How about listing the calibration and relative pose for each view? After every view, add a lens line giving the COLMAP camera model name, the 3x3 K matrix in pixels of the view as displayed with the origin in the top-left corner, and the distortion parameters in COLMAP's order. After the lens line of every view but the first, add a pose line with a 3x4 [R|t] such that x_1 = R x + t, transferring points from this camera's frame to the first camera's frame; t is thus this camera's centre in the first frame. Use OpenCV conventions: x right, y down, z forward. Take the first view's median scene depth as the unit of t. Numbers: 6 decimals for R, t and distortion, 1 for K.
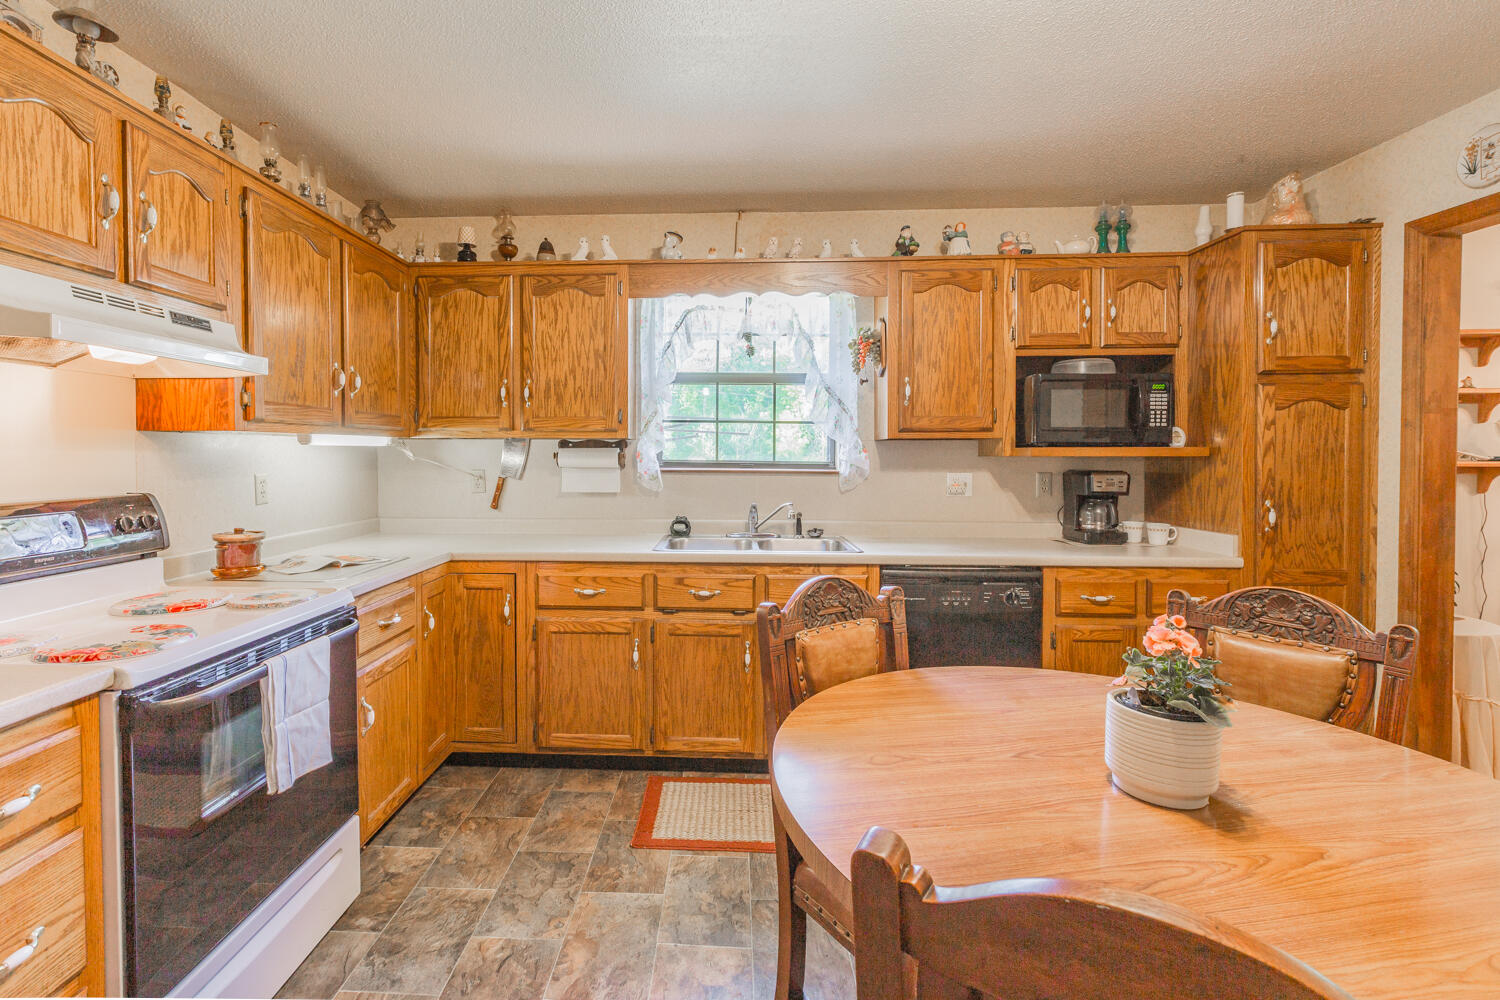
lens RADIAL K [[689.7, 0, 677.1], [0, 689.7, 465.4], [0, 0, 1]] dist [0.001028, -0.000616]
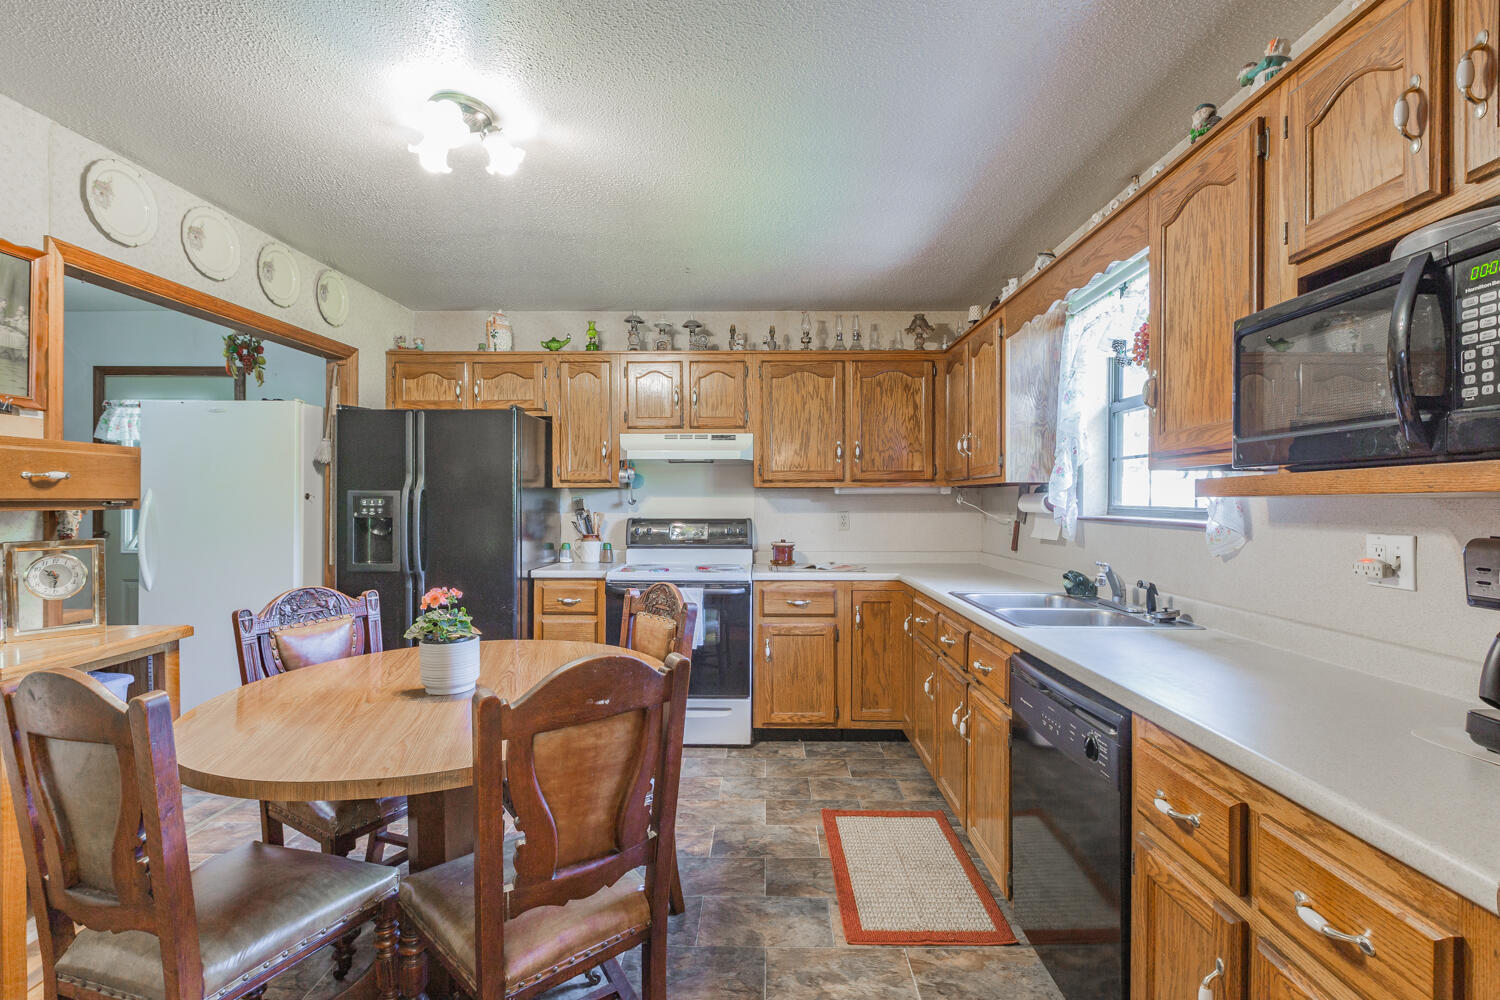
lens RADIAL K [[689.7, 0, 753.9], [0, 689.7, 498.8], [0, 0, 1]] dist [0.001028, -0.000616]
pose [[0.067975, -0.006726, -0.997664, 1.170225], [-0.020139, 0.999764, -0.008112, -0.001651], [0.997484, 0.020643, 0.067824, 0.771913]]
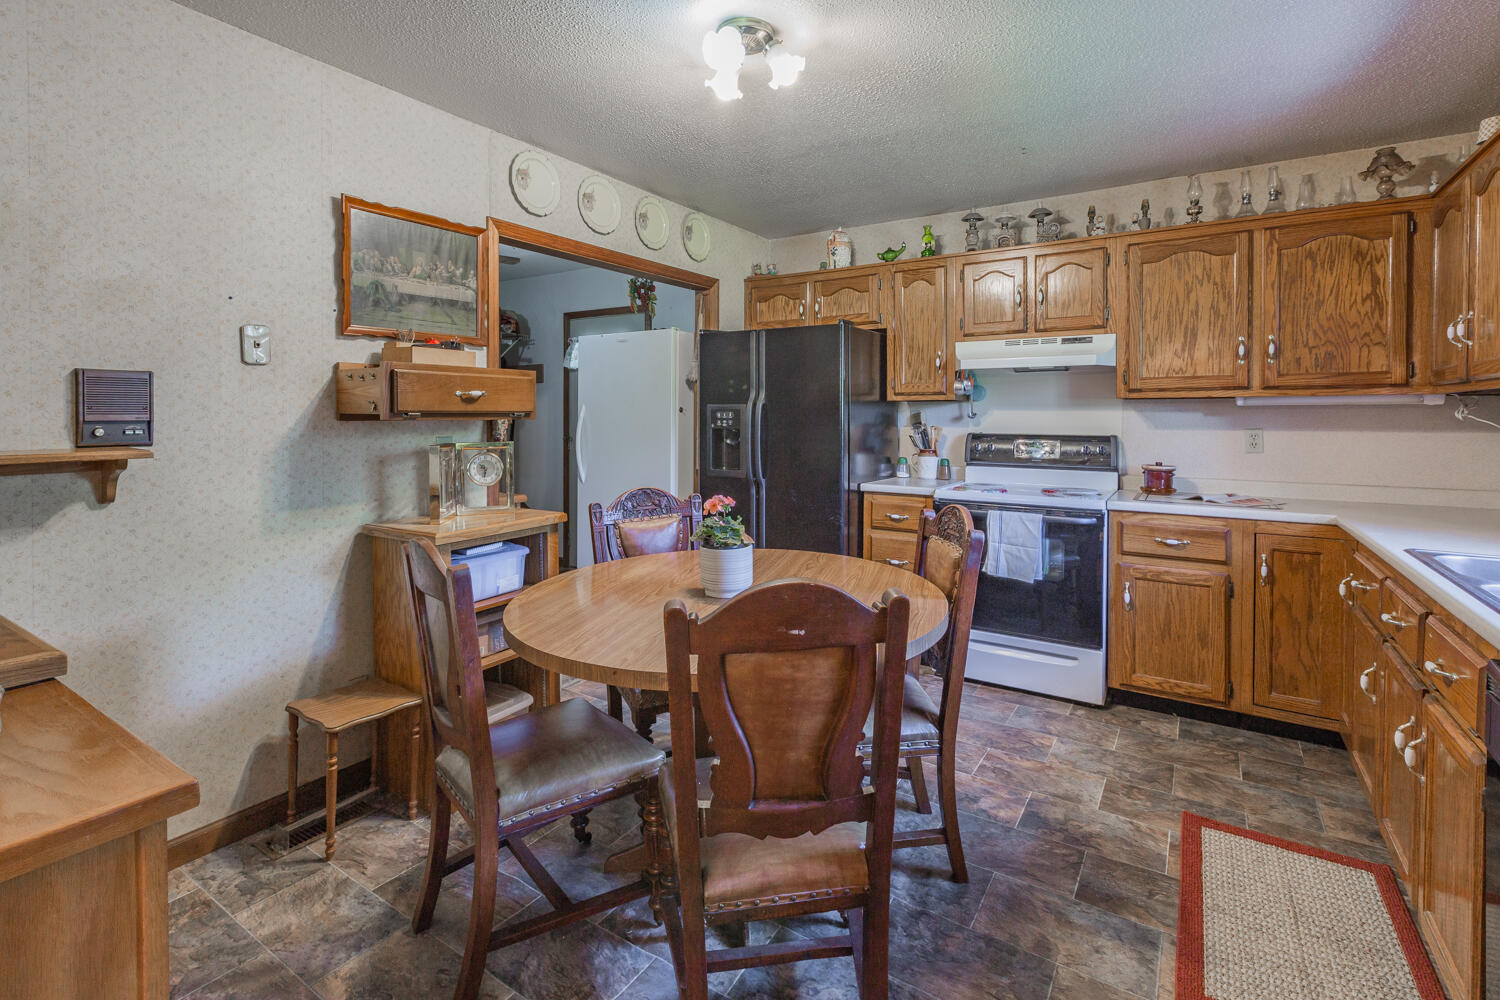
lens RADIAL K [[689.7, 0, 756.9], [0, 689.7, 420.9], [0, 0, 1]] dist [0.001028, -0.000616]
pose [[-0.468453, 0.002874, -0.883484, 1.065344], [-0.021636, 0.999657, 0.014724, -0.001663], [0.883223, 0.026012, -0.468231, 0.900757]]
